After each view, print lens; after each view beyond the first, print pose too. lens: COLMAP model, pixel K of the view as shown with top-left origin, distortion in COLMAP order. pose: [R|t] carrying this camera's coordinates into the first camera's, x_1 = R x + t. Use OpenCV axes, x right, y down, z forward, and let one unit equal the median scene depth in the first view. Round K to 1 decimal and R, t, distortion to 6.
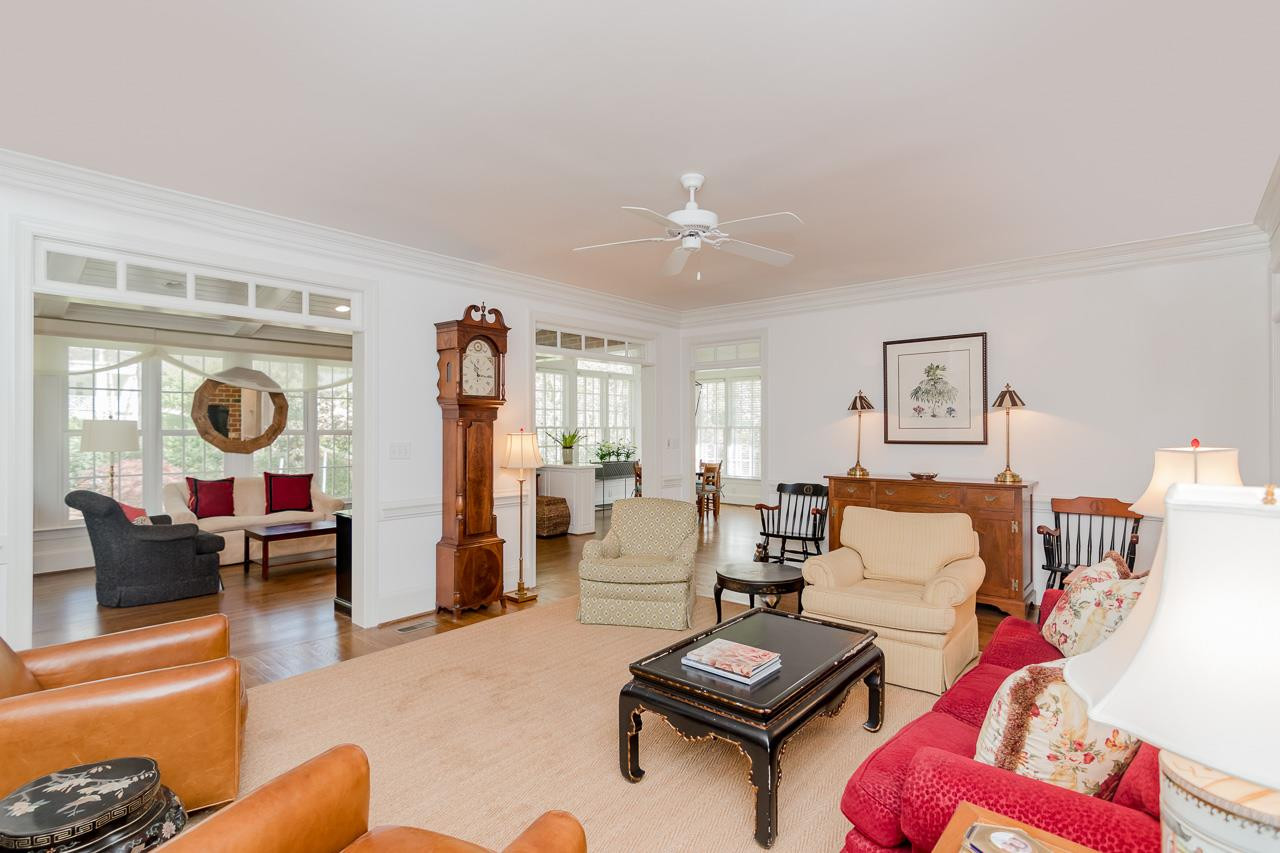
lens RADIAL K [[633.6, 0, 624.4], [0, 633.6, 426.3], [0, 0, 1]] dist [0.012081, 0.000014]
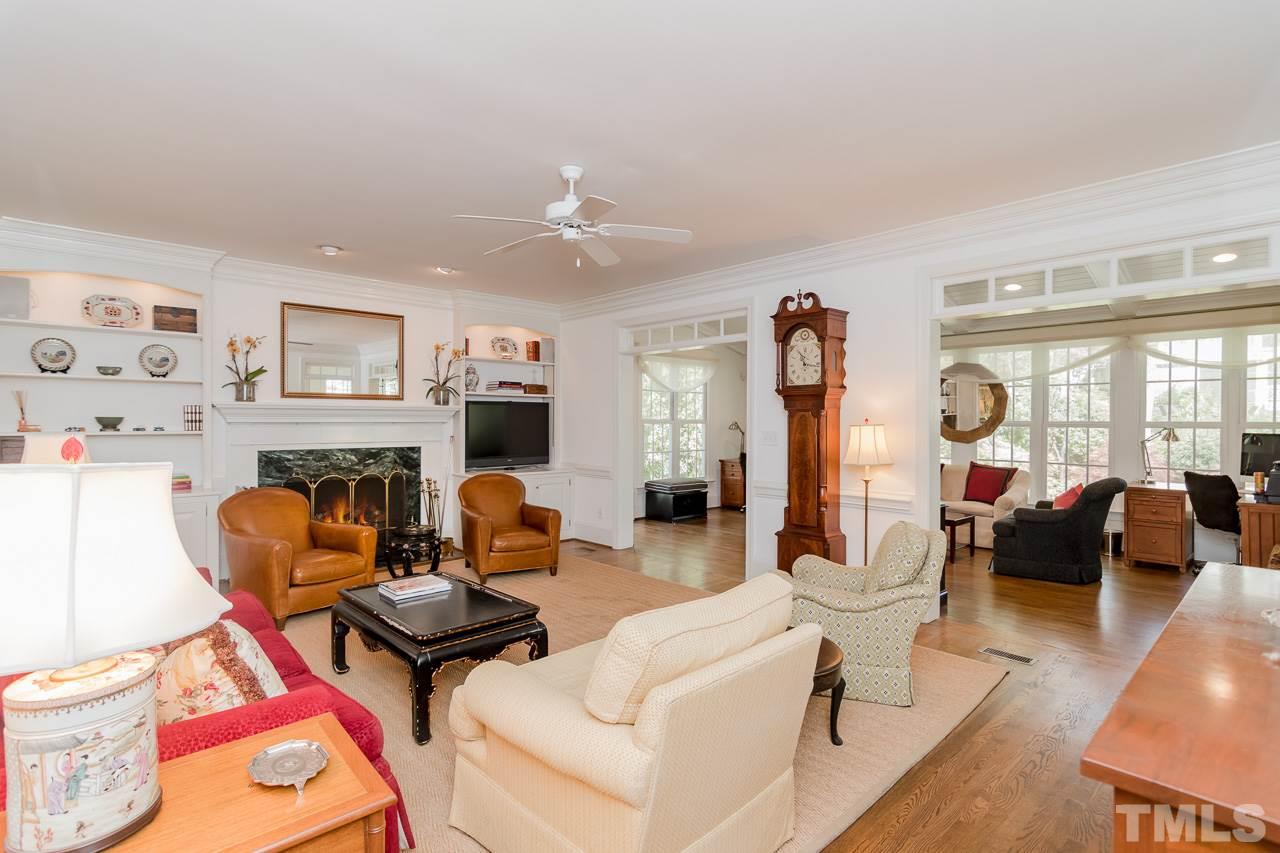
lens RADIAL K [[605.8, 0, 640.0], [0, 605.8, 426.5], [0, 0, 1]] dist [0.037745, 0.000153]
pose [[-0.090138, 0.011174, -0.995867, 0.716500], [0.001183, 0.999938, 0.011112, 0.004993], [0.995929, -0.000177, -0.090146, 0.816354]]
